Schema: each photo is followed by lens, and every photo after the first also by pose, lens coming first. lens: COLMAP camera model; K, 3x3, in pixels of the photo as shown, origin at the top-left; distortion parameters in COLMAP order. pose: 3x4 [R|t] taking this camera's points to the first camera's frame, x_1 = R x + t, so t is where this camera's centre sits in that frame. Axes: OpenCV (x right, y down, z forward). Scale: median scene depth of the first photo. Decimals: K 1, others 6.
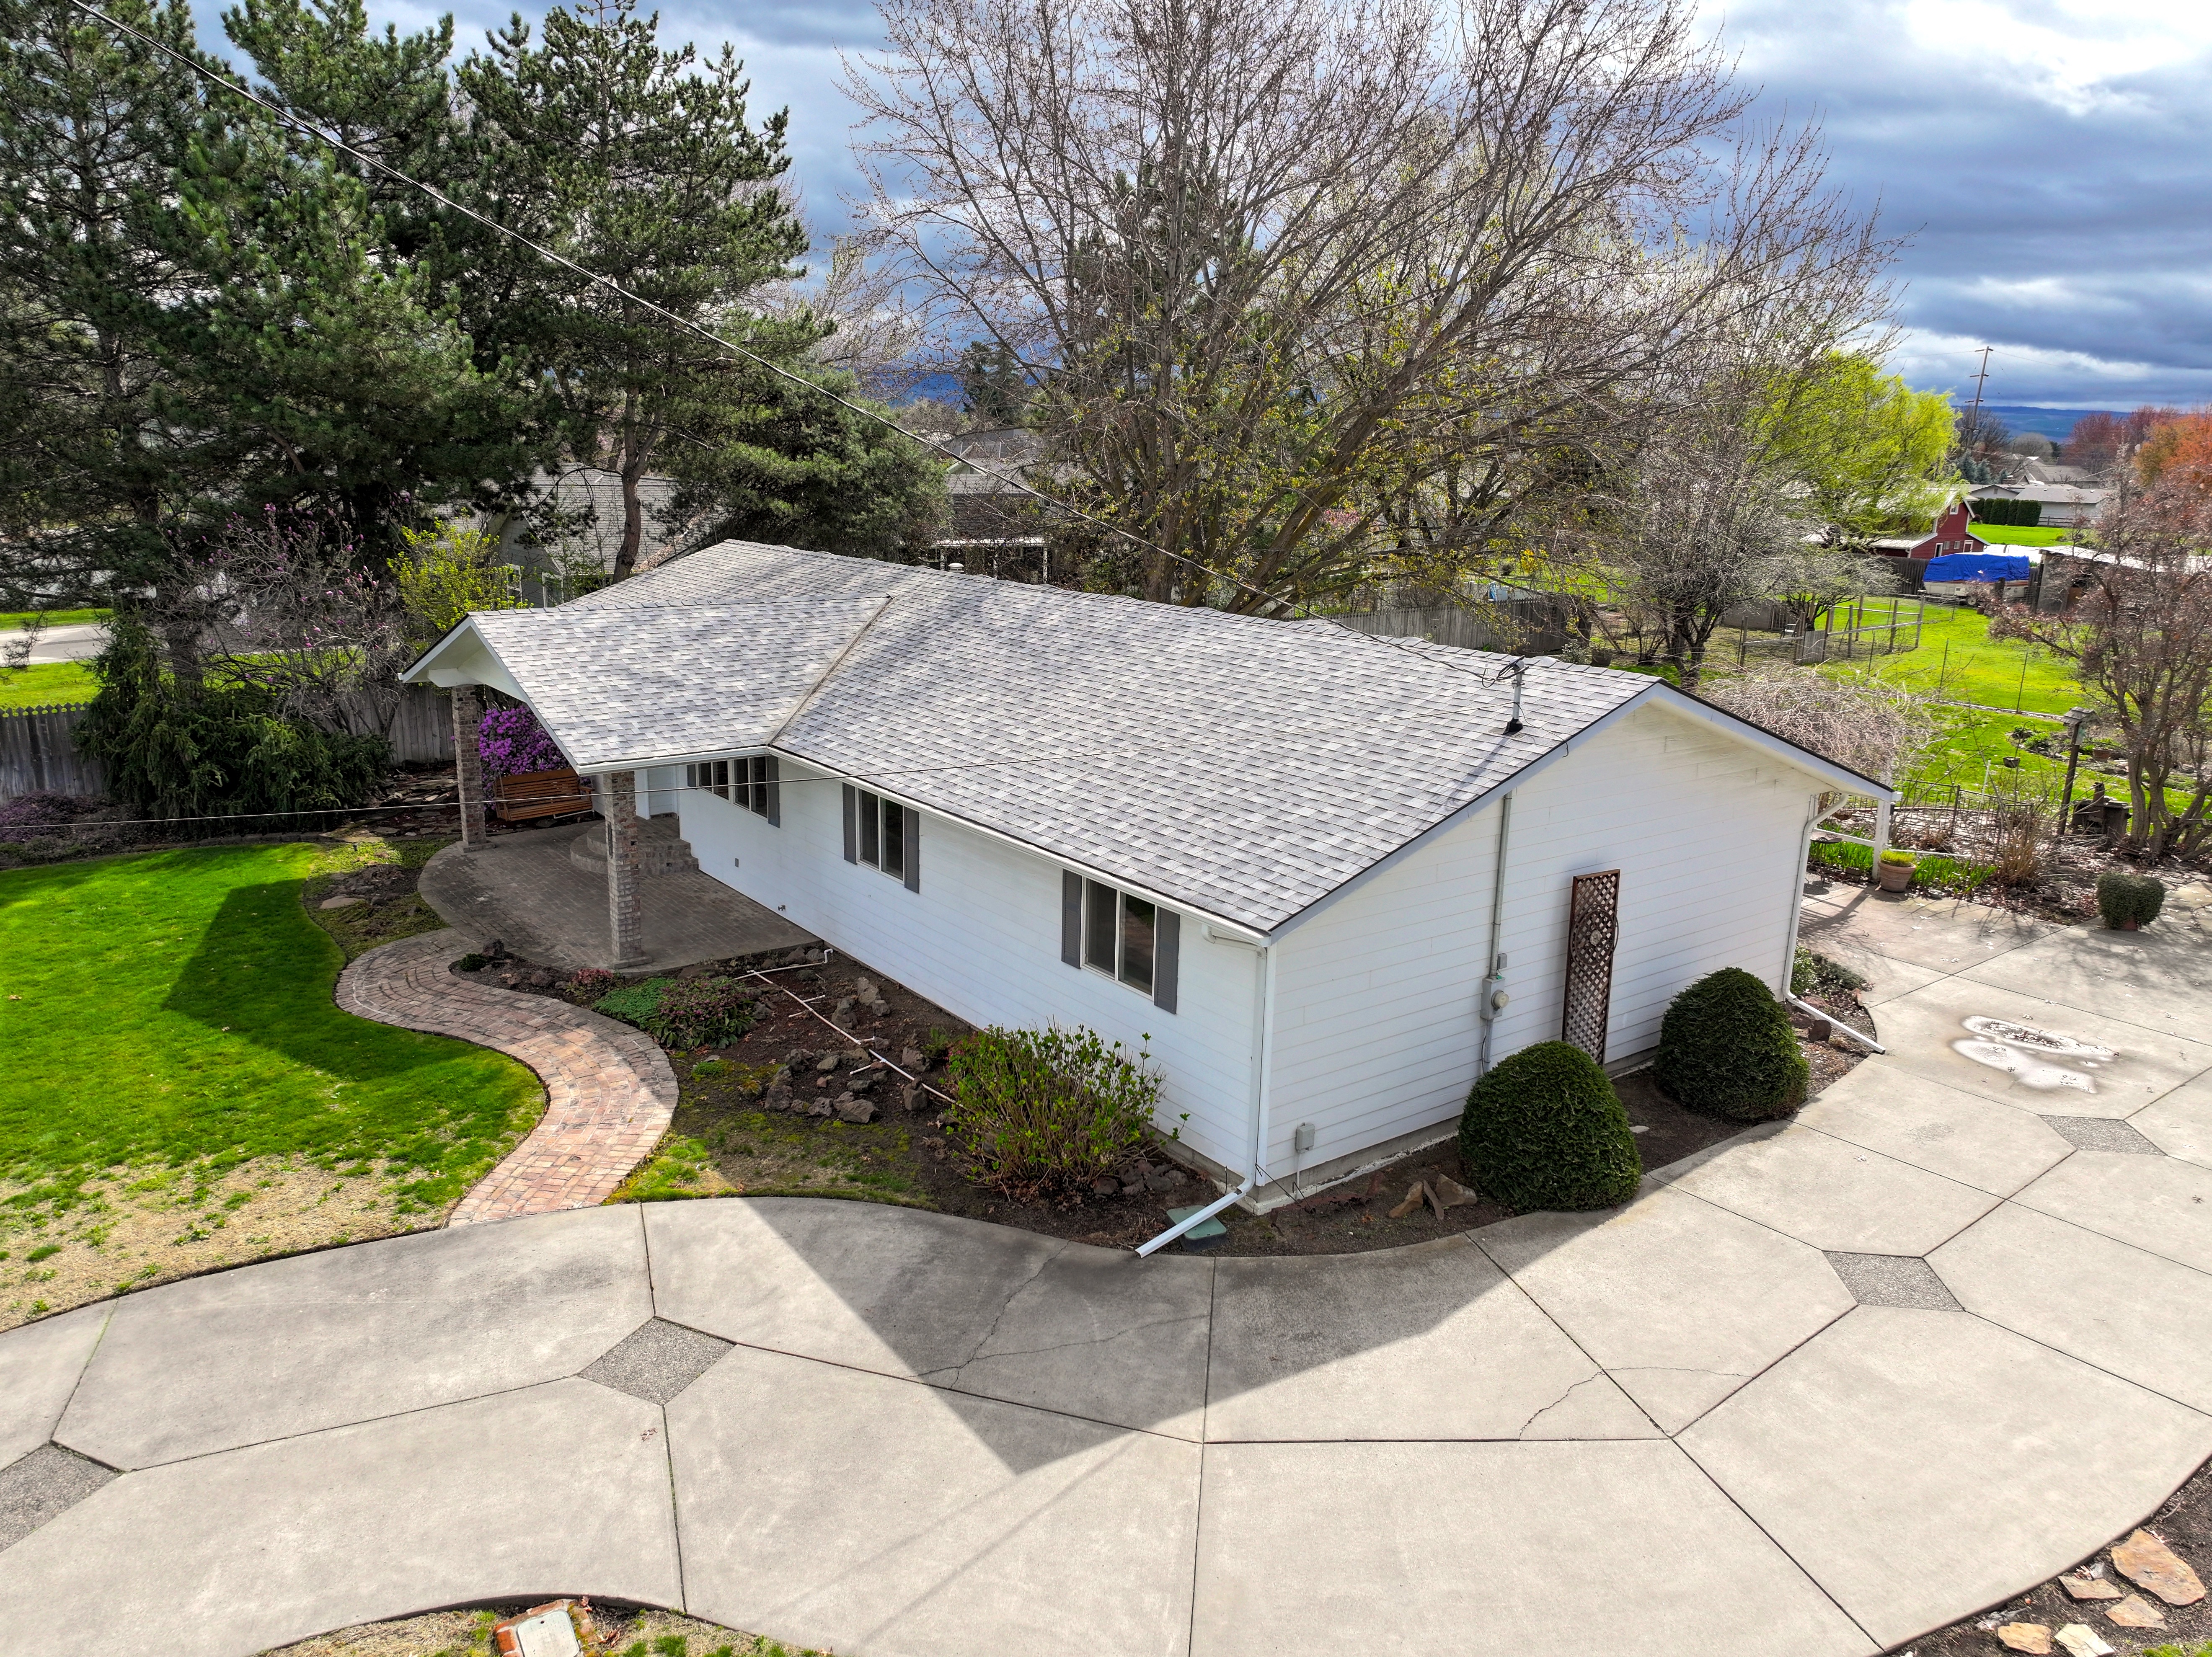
lens RADIAL K [[1548.4, 0, 1106.0], [0, 1548.4, 828.5], [0, 0, 1]] dist [-0.000168, 0.011791]
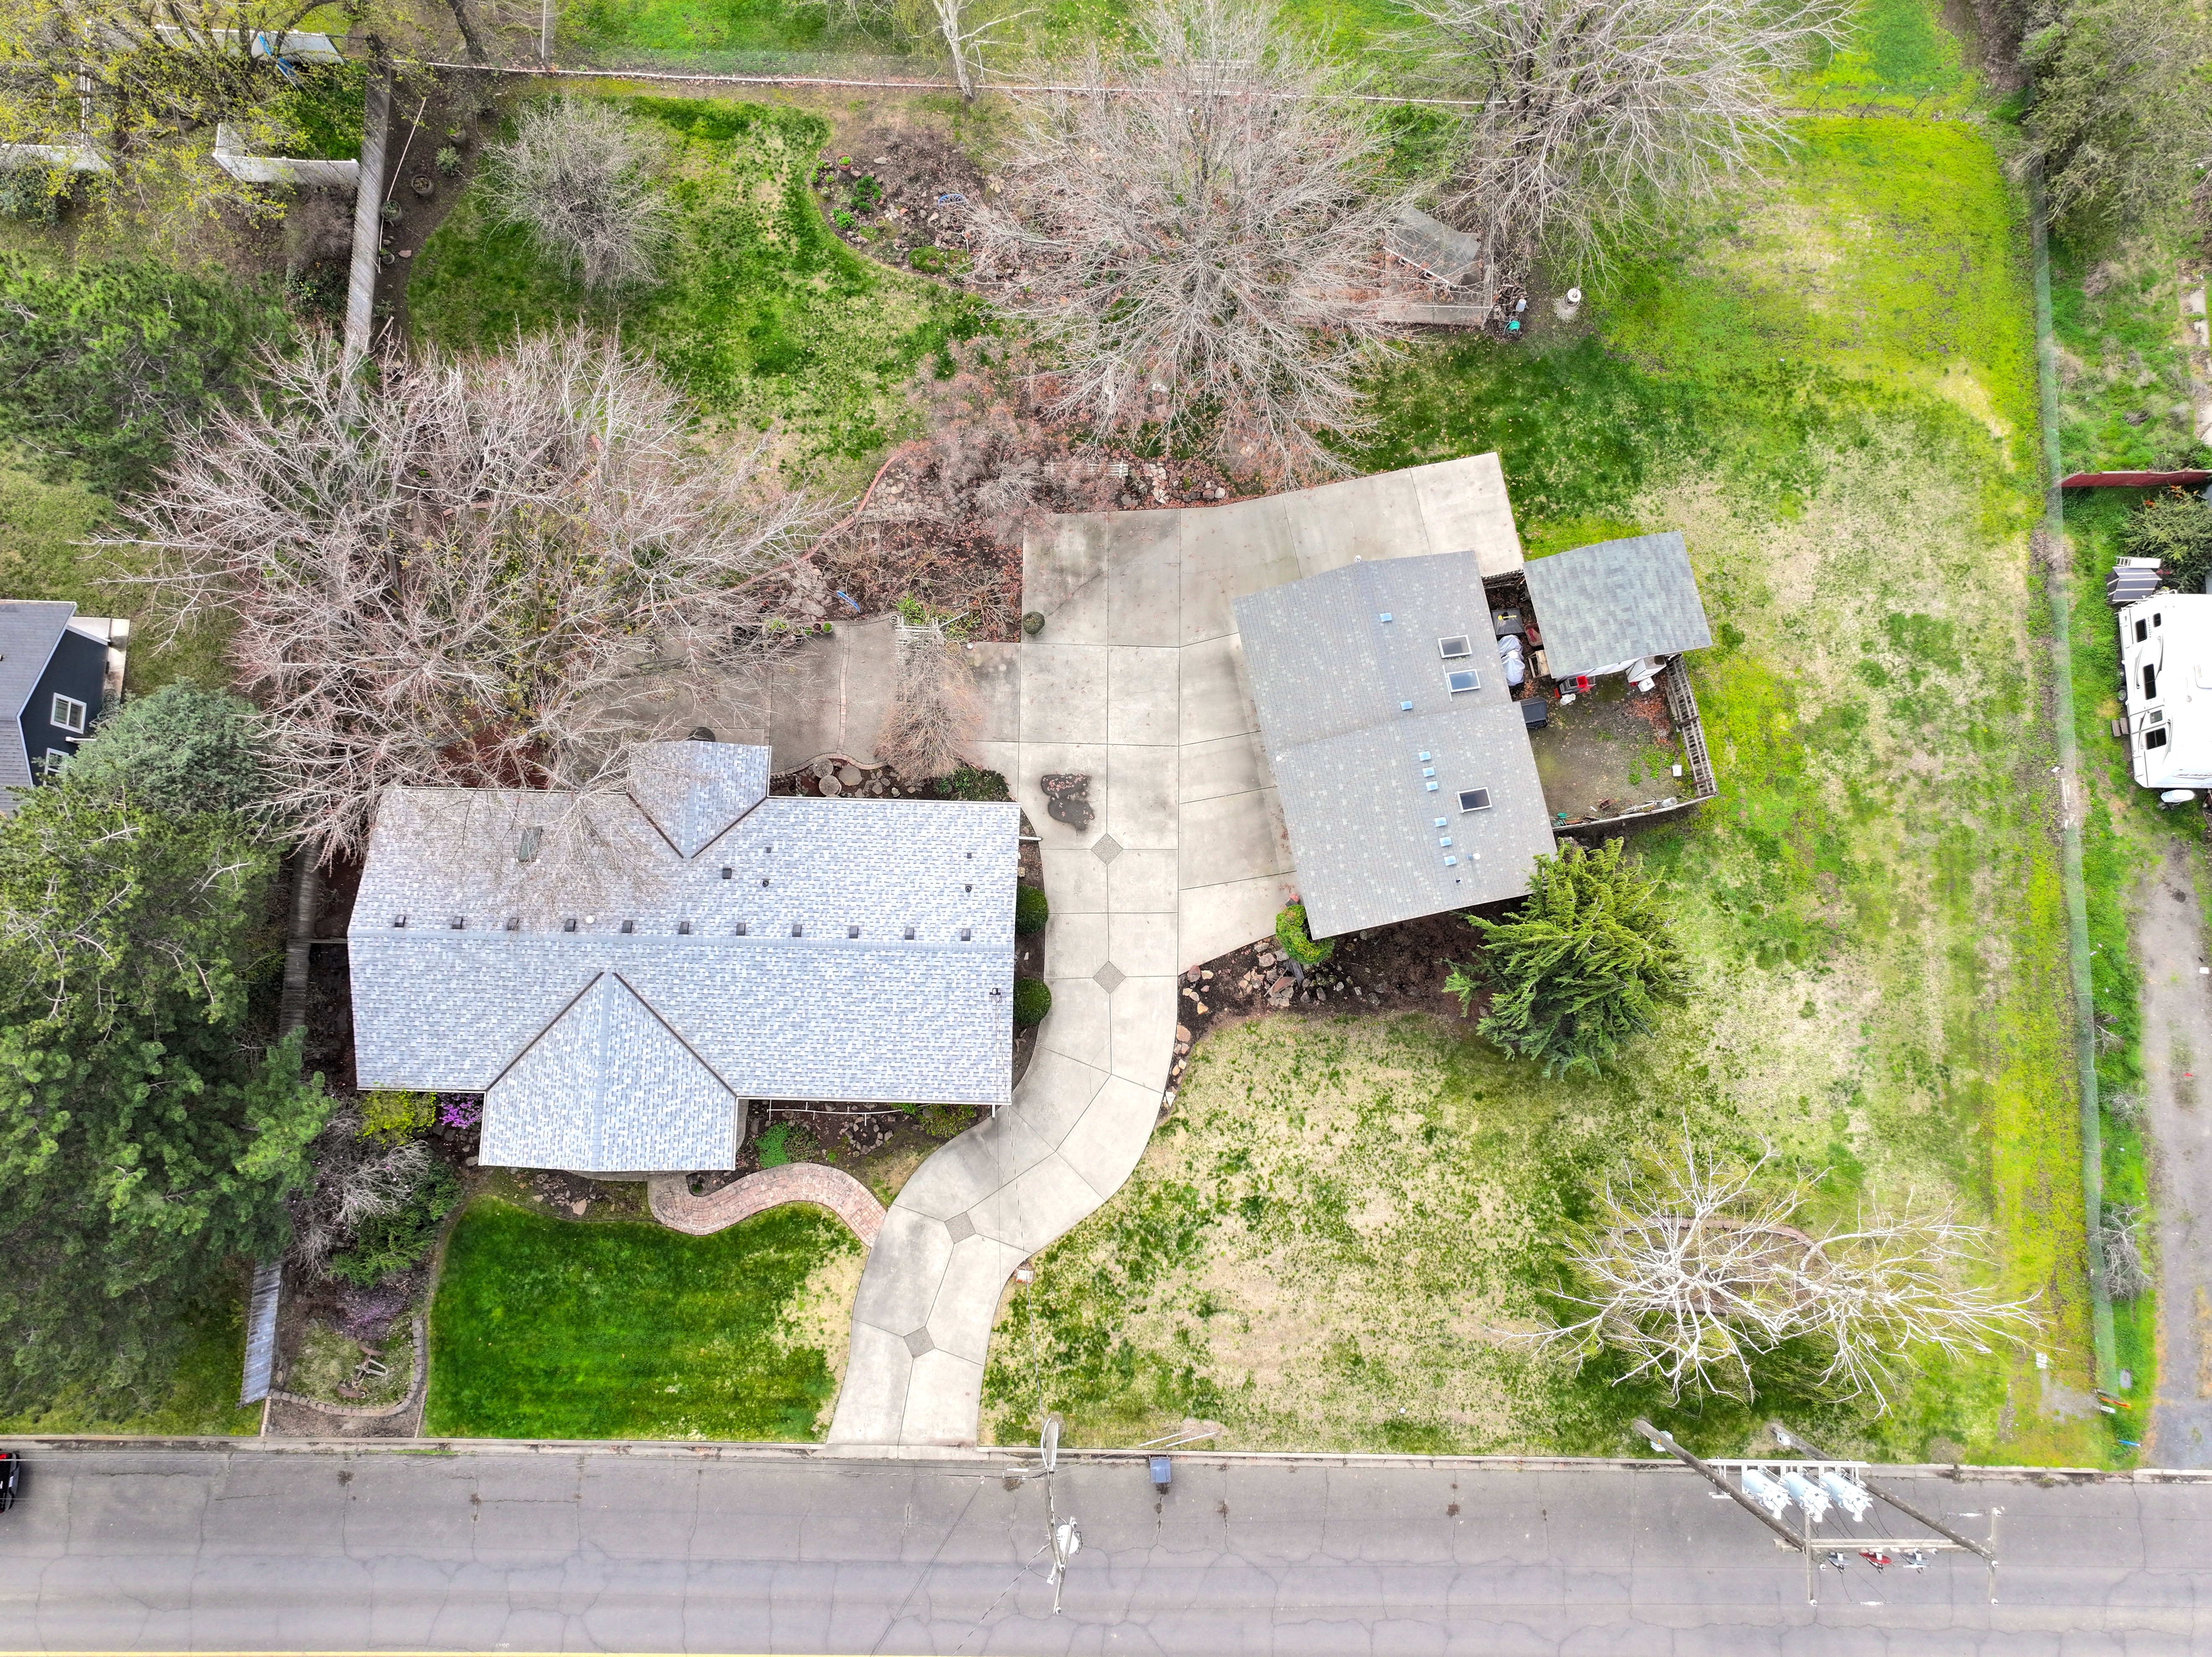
lens RADIAL K [[1552.5, 0, 1106.0], [0, 1552.5, 828.5], [0, 0, 1]] dist [-0.000900, 0.001214]
pose [[0.619890, -0.778000, 0.102239, 0.333709], [0.183726, 0.270574, 0.945005, -3.314011], [-0.762877, -0.567015, 0.310664, -0.064387]]
